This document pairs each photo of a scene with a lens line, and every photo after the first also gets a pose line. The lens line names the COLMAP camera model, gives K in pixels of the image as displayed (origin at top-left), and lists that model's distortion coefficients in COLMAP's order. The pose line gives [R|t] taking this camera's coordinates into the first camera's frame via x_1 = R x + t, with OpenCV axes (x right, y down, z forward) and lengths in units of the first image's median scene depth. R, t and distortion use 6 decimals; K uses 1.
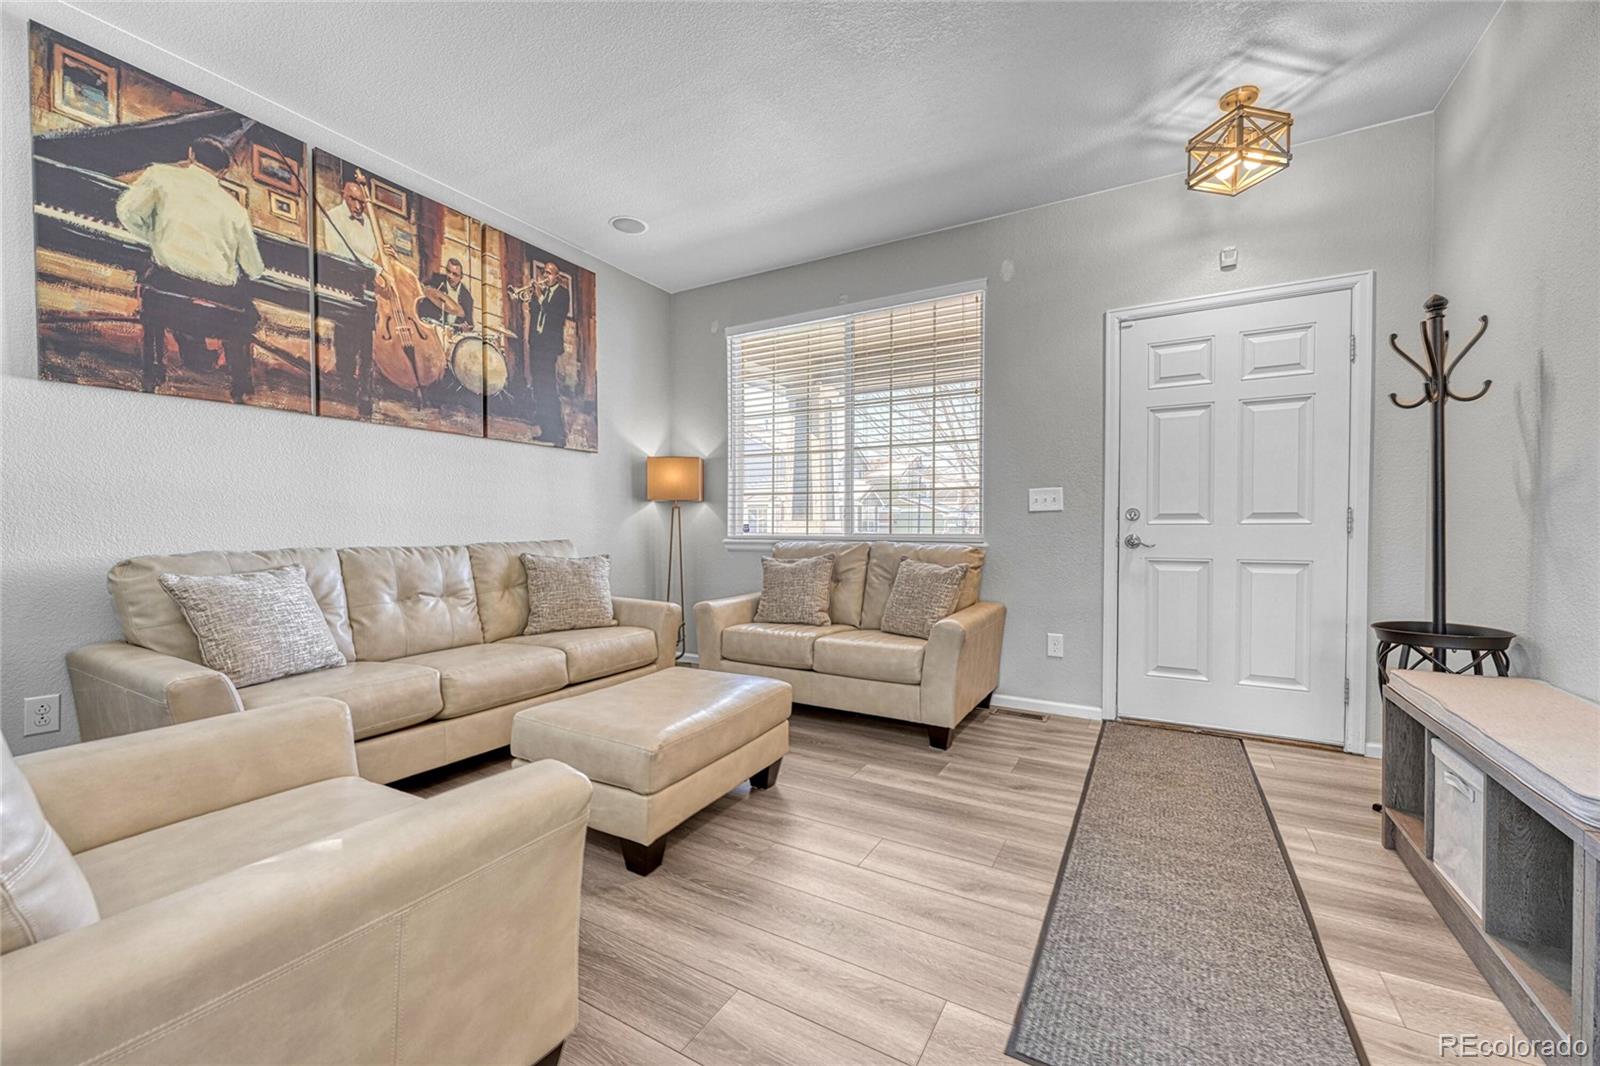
lens RADIAL K [[632.4, 0, 796.2], [0, 632.4, 540.6], [0, 0, 1]] dist [-0.002007, -0.000022]
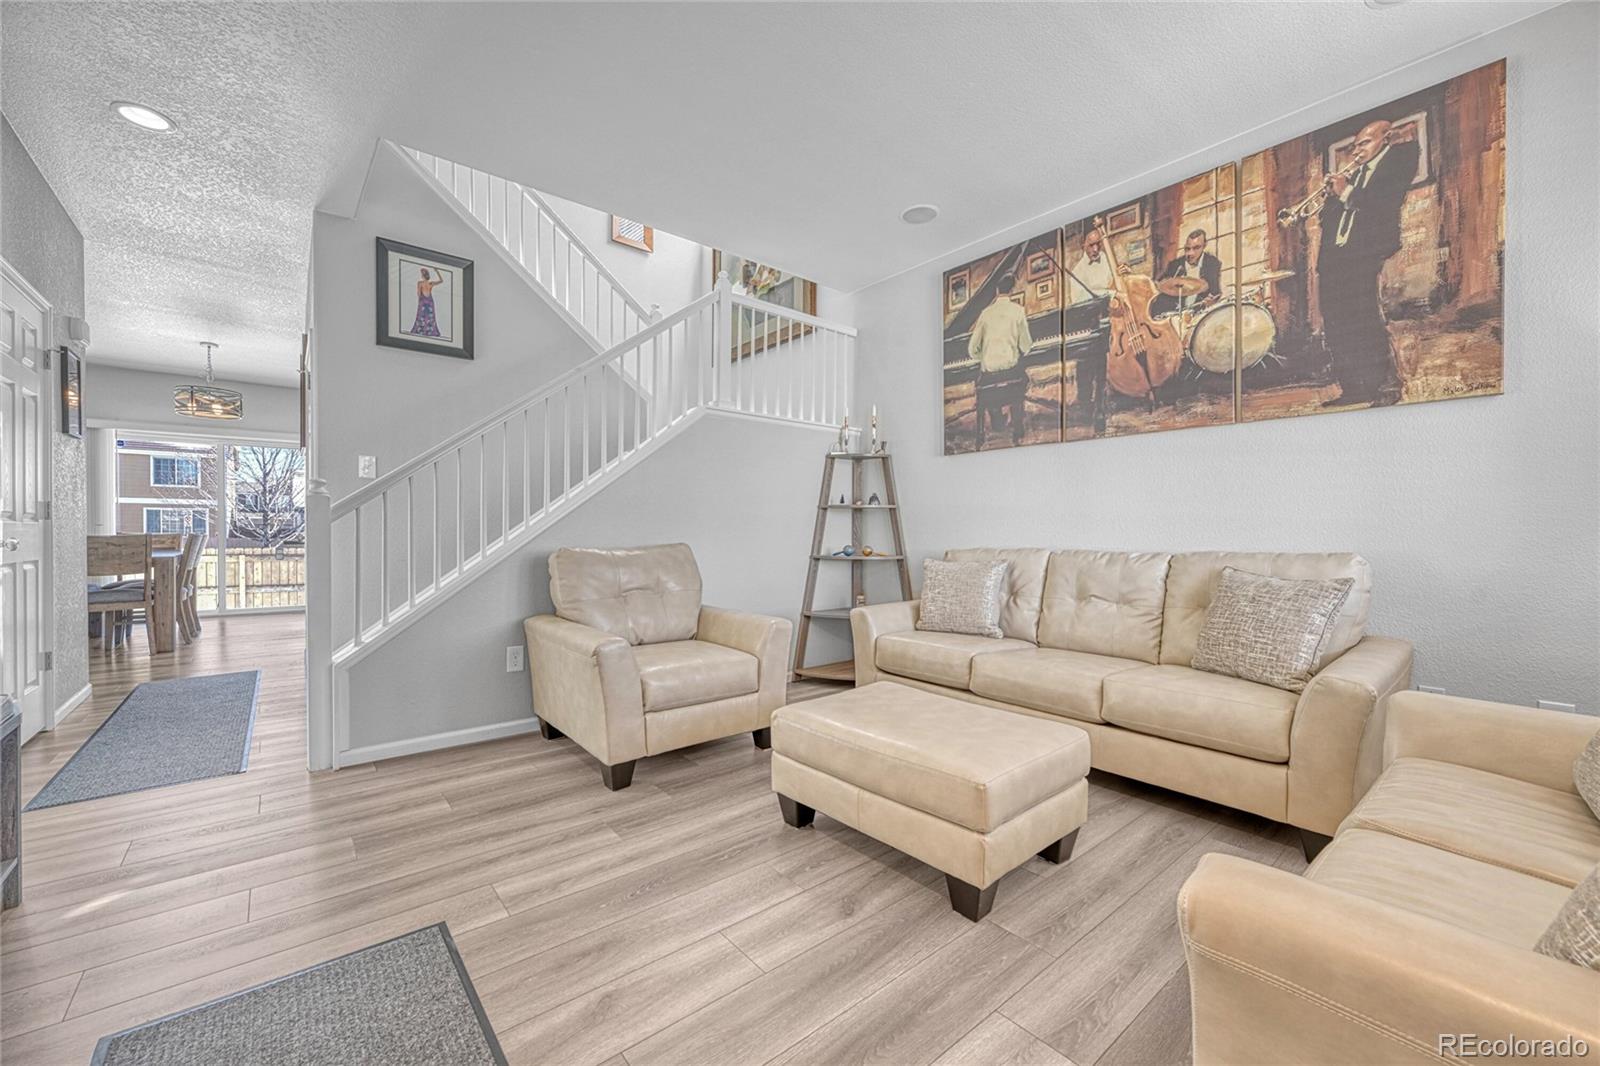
lens RADIAL K [[632.4, 0, 796.2], [0, 632.4, 540.6], [0, 0, 1]] dist [-0.002007, -0.000022]
pose [[-0.346460, 0.009980, -0.938012, 0.538369], [-0.025136, 0.999486, 0.019918, -0.015726], [0.937728, 0.030478, -0.346031, 0.872417]]
